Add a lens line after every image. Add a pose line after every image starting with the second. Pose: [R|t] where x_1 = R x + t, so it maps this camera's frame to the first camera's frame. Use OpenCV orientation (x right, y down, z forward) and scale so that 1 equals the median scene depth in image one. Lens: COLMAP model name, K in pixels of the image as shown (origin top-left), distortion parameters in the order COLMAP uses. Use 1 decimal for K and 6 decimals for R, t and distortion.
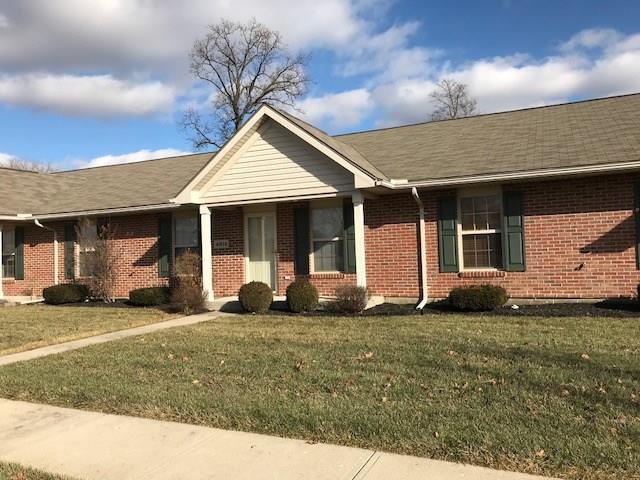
lens RADIAL K [[503.9, 0, 320.0], [0, 503.9, 240.0], [0, 0, 1]] dist [0.036798, -0.001411]
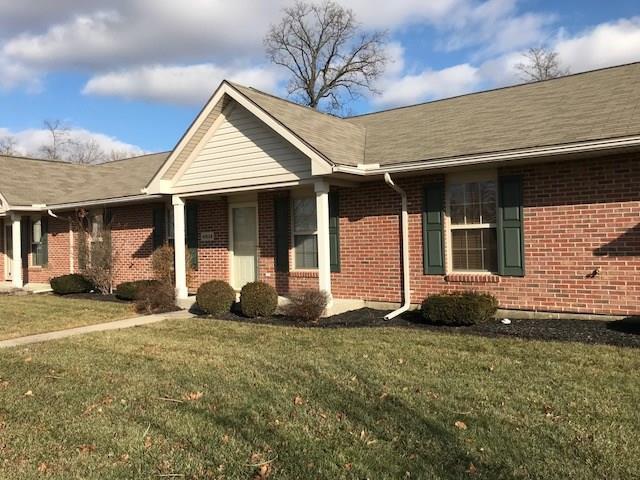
lens RADIAL K [[503.9, 0, 320.0], [0, 503.9, 240.0], [0, 0, 1]] dist [0.036798, -0.001411]
pose [[0.980793, 0.008849, -0.194850, 0.211278], [-0.002735, 0.999496, 0.031626, -0.017202], [0.195032, -0.030486, 0.980323, 0.137472]]
